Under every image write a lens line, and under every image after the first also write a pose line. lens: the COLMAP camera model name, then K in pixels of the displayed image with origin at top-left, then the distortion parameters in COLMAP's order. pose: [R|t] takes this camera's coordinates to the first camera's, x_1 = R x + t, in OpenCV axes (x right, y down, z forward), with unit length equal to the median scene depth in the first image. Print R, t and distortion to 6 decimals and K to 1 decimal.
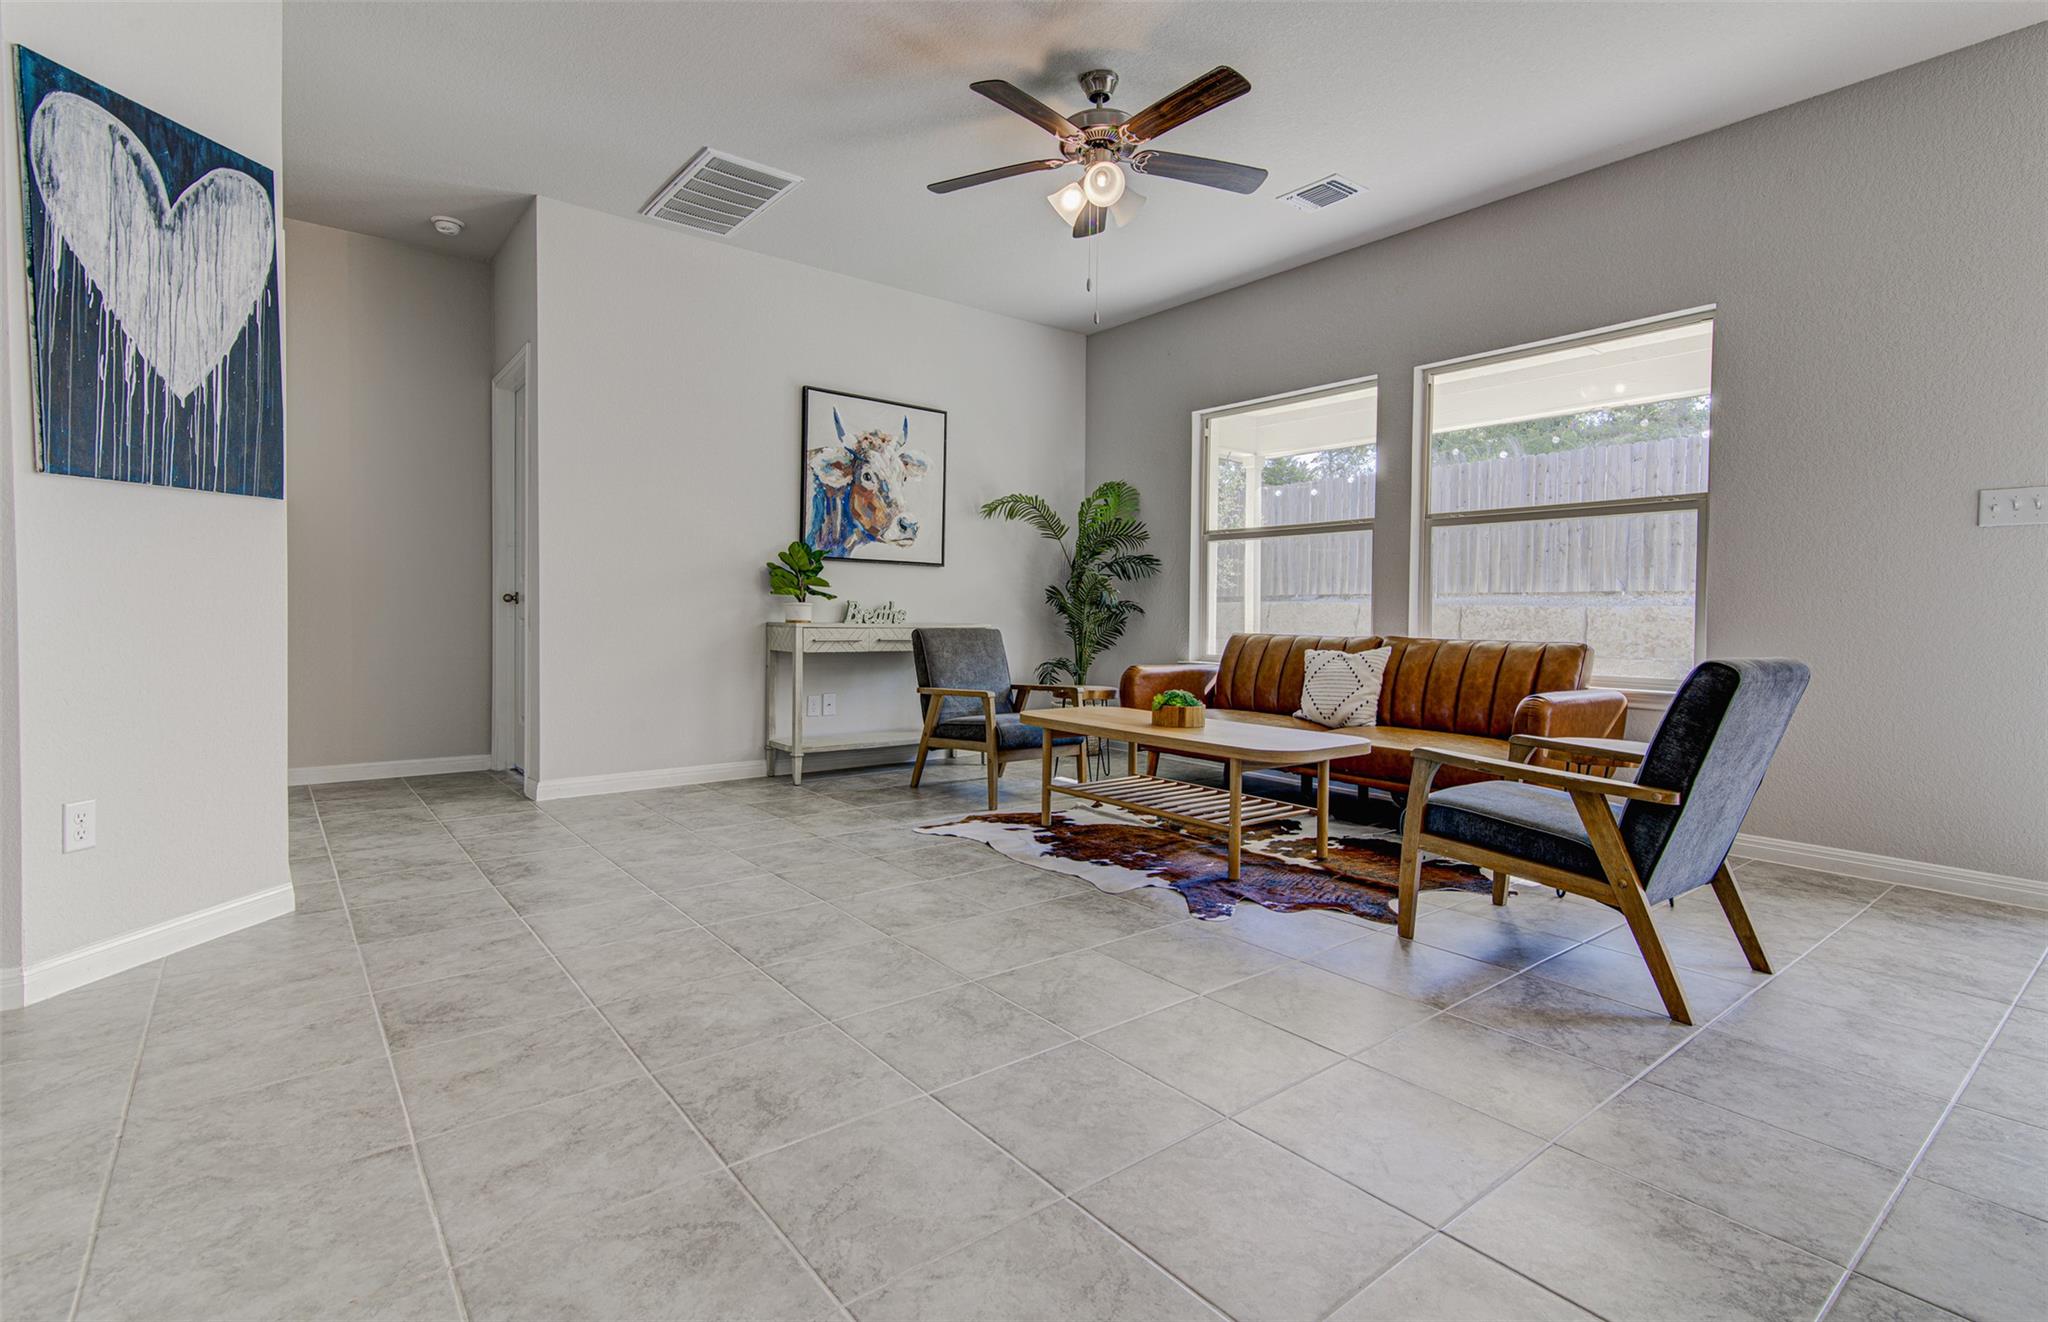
lens RADIAL K [[937.9, 0, 998.3], [0, 937.9, 629.1], [0, 0, 1]] dist [0.001188, -0.000008]
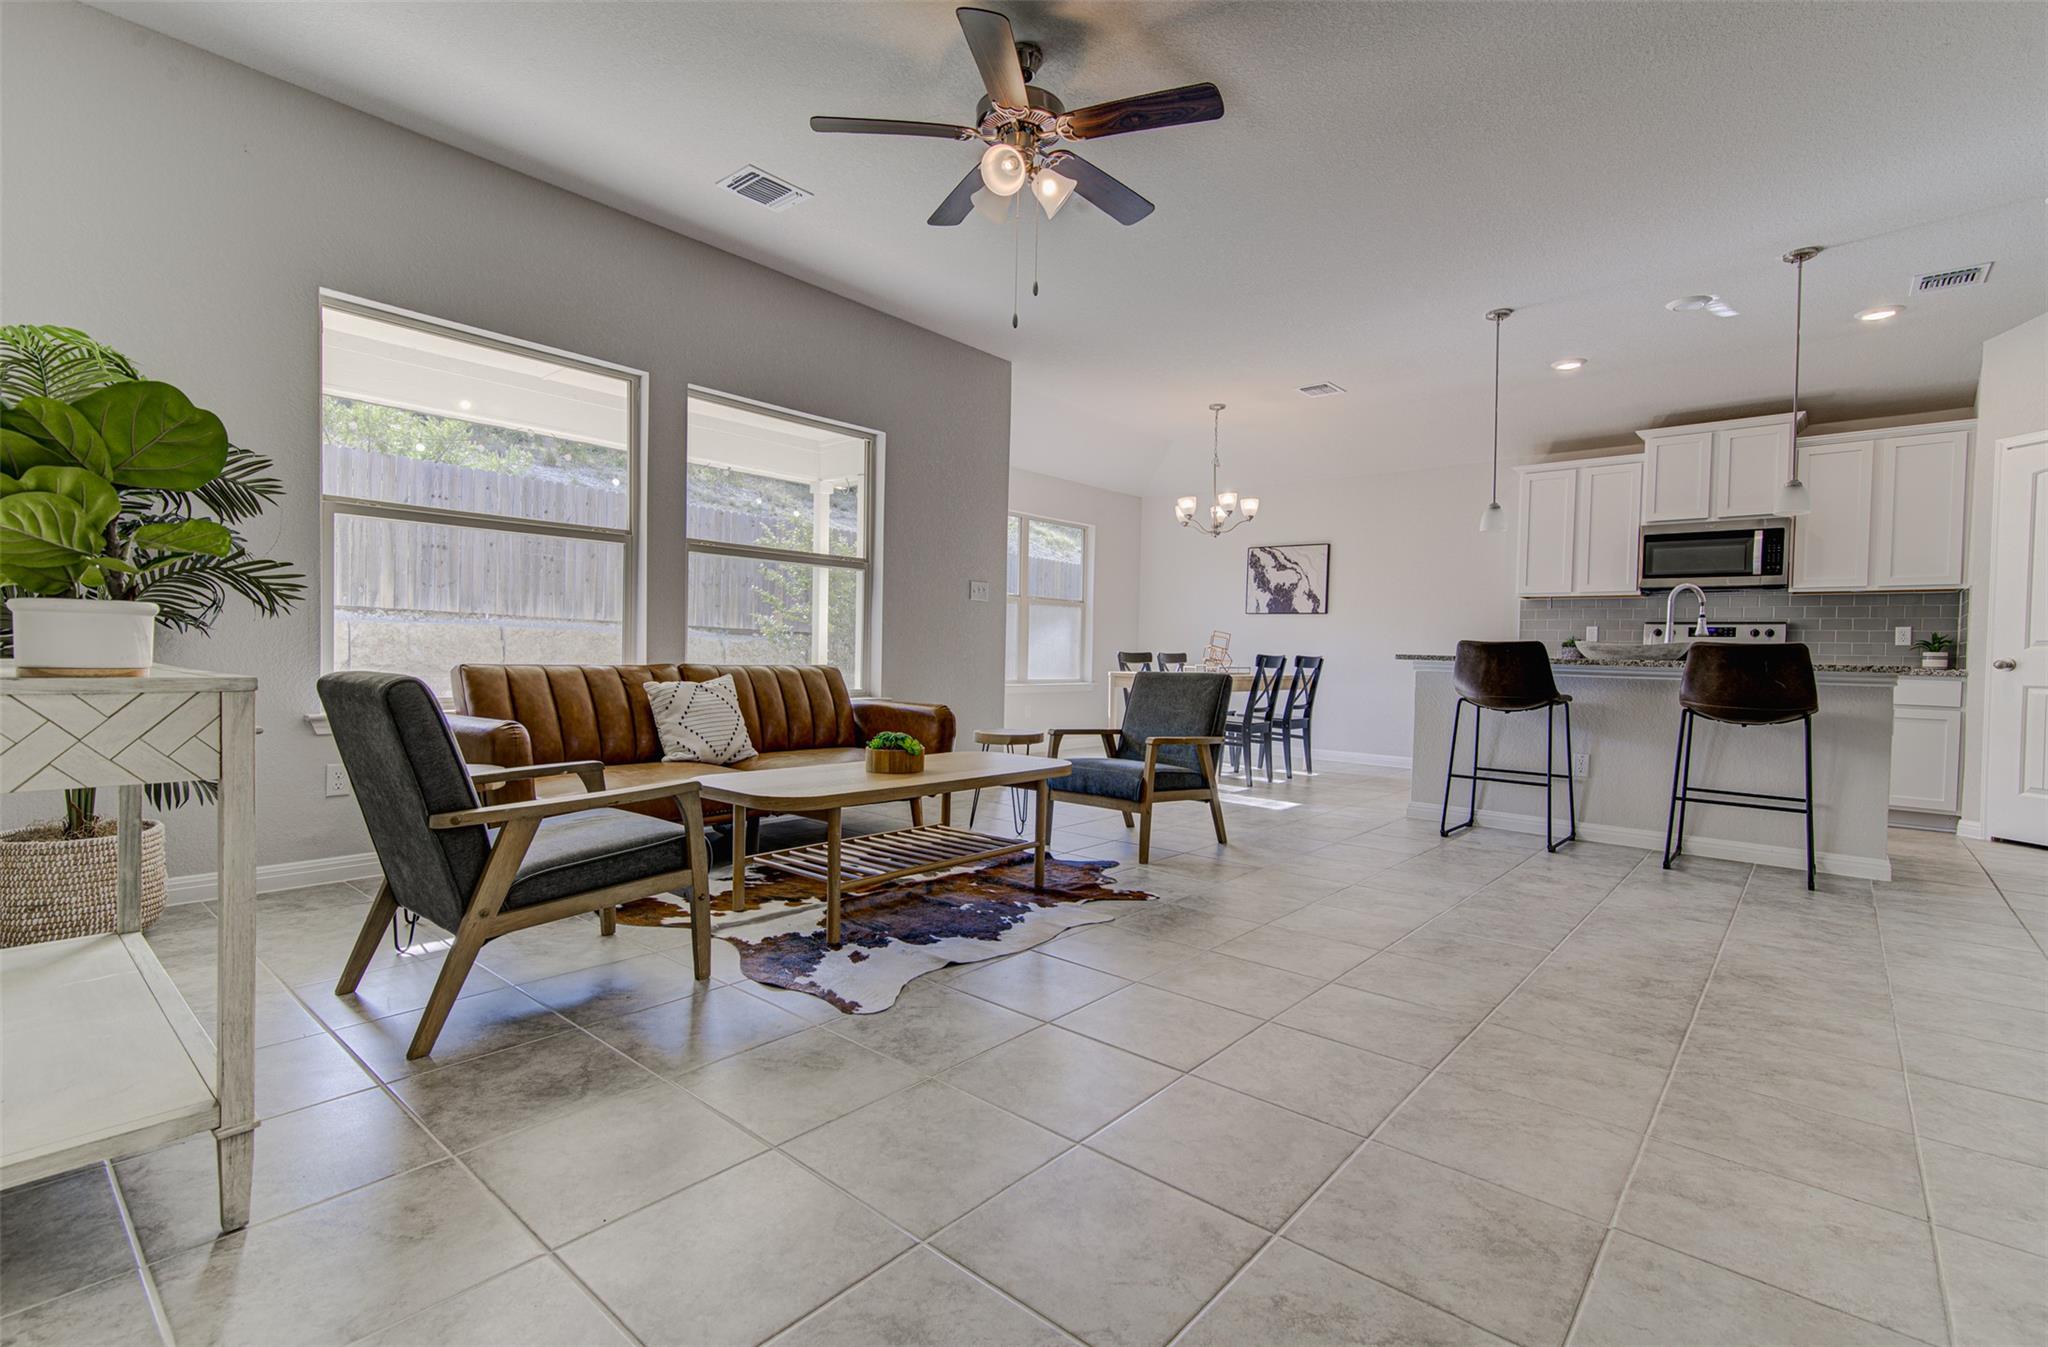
lens RADIAL K [[945.0, 0, 1001.8], [0, 945.0, 672.4], [0, 0, 1]] dist [0.014956, -0.000226]
pose [[-0.187633, -0.043084, 0.981294, -0.637436], [-0.007306, 0.999071, 0.042468, -0.029426], [-0.982212, 0.000799, -0.187773, 0.945551]]
